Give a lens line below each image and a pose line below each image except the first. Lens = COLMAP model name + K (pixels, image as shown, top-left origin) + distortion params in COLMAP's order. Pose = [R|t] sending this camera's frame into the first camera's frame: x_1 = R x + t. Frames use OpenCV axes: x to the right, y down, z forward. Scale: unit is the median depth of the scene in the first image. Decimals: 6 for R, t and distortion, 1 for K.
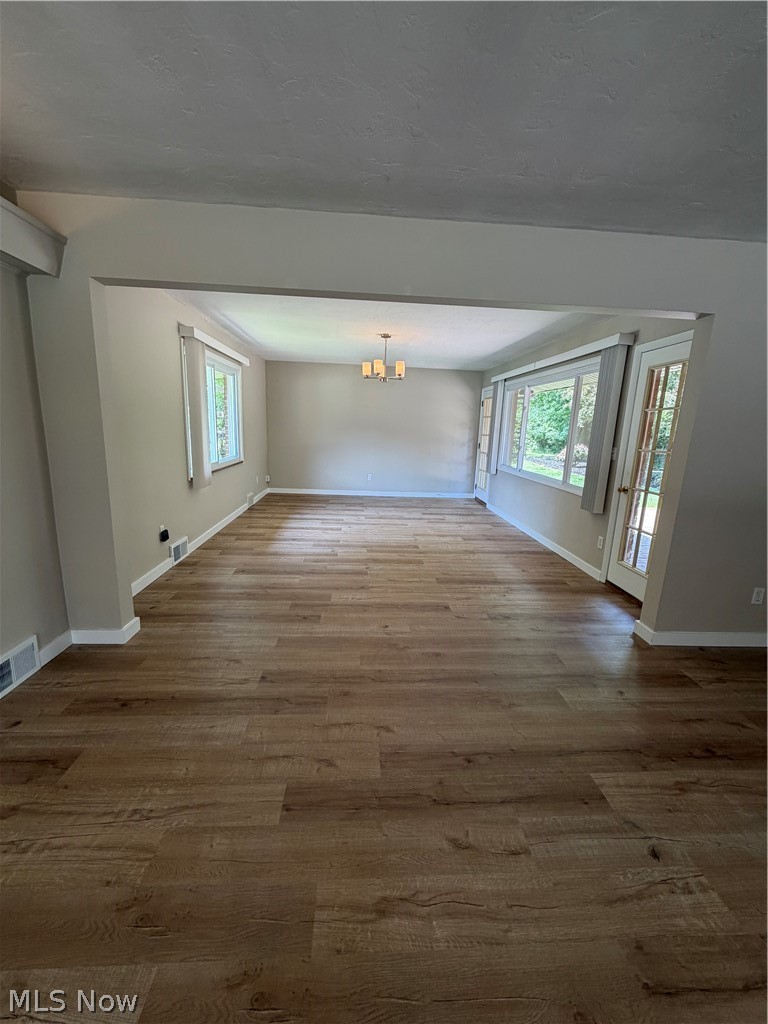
lens RADIAL K [[406.2, 0, 383.1], [0, 406.2, 509.3], [0, 0, 1]] dist [-0.001333, 0.000345]
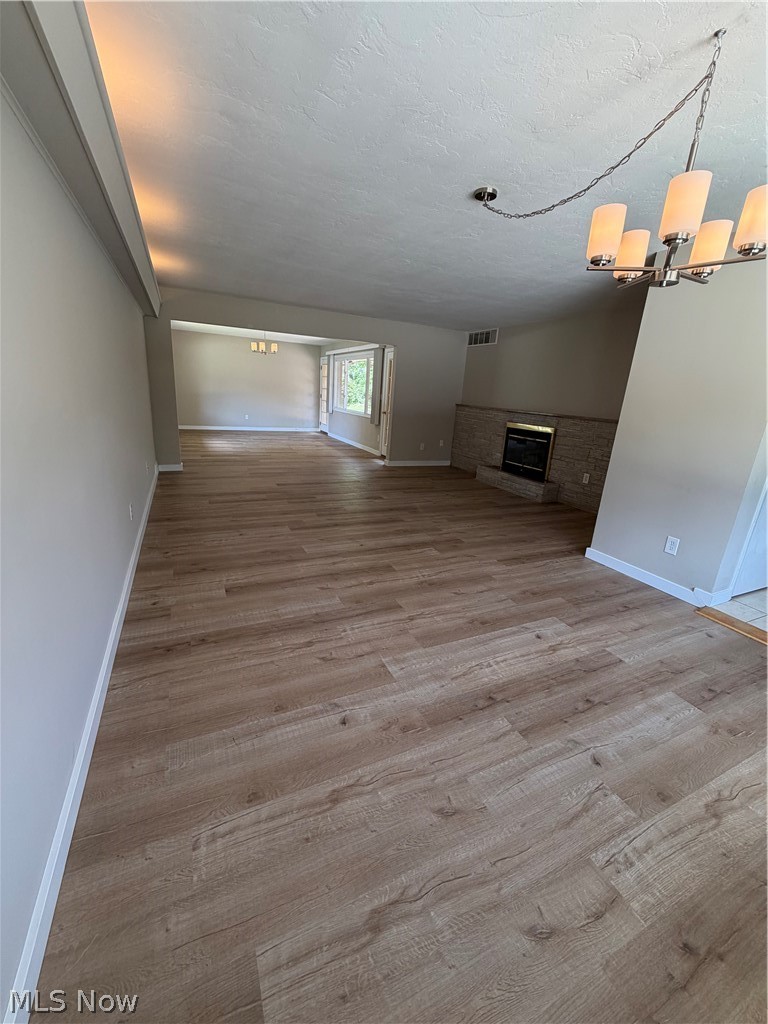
lens RADIAL K [[406.2, 0, 383.1], [0, 406.2, 509.3], [0, 0, 1]] dist [-0.001333, 0.000345]
pose [[0.928614, -0.084084, 0.361394, -0.152060], [0.047054, 0.992808, 0.110085, 0.124841], [-0.368052, -0.085221, 0.925892, -0.608431]]
